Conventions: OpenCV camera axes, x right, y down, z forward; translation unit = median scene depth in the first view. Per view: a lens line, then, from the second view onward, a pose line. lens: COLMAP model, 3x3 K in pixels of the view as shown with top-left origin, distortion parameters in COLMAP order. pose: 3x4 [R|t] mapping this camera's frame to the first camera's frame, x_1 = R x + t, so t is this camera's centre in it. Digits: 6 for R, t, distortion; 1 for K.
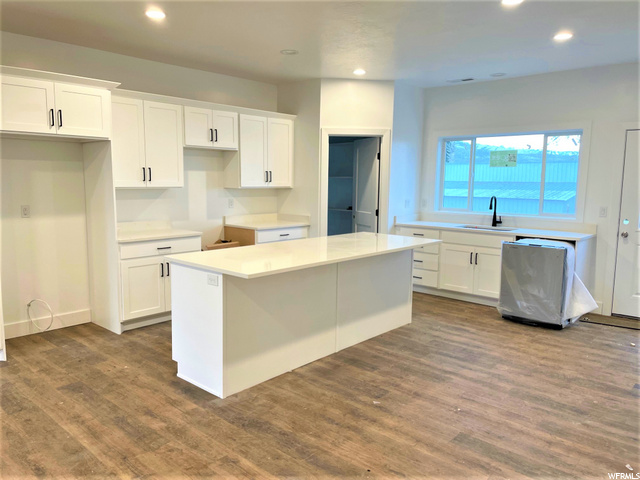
lens RADIAL K [[483.7, 0, 313.6], [0, 483.7, 238.1], [0, 0, 1]] dist [0.045775, -0.045299]
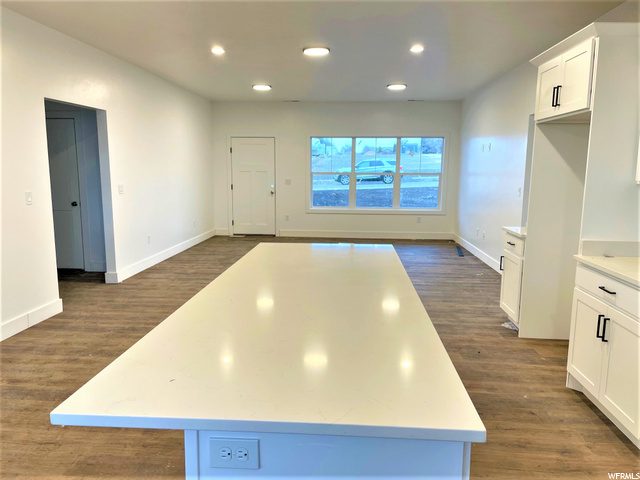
lens RADIAL K [[483.7, 0, 313.2], [0, 483.7, 252.6], [0, 0, 1]] dist [0.045775, -0.045299]
pose [[-0.788842, 0.090505, -0.607895, 0.331254], [-0.089332, 0.961709, 0.259104, -0.151485], [0.608069, 0.258697, -0.750552, 1.360170]]
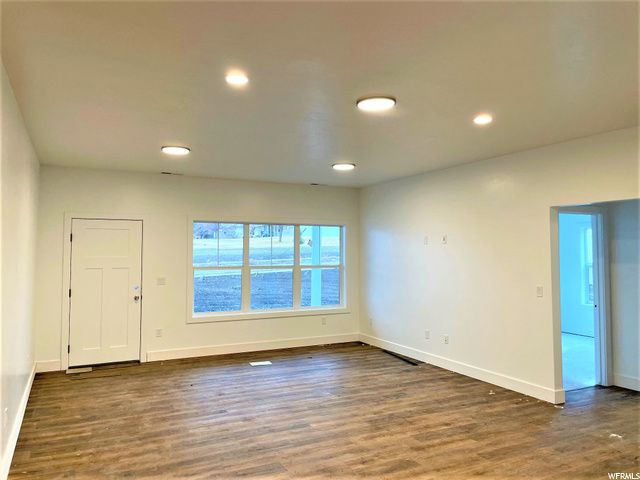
lens RADIAL K [[483.7, 0, 316.5], [0, 483.7, 235.5], [0, 0, 1]] dist [0.045775, -0.045299]
pose [[-0.357107, -0.042674, -0.933088, 0.351610], [-0.118556, 0.992947, -0.000038, -0.083651], [0.926509, 0.110610, -0.359648, 0.526899]]
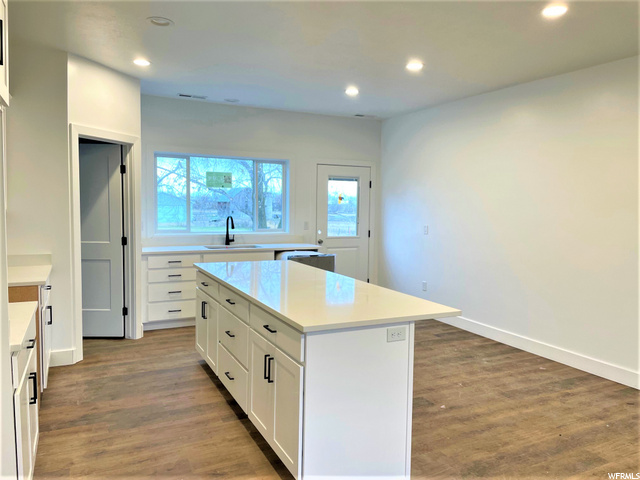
lens RADIAL K [[483.7, 0, 321.6], [0, 483.7, 236.0], [0, 0, 1]] dist [0.045775, -0.045299]
pose [[0.365166, -0.067289, 0.928507, -0.728682], [0.100159, 0.994435, 0.032676, -0.081160], [-0.925539, 0.081066, 0.369874, 0.617595]]
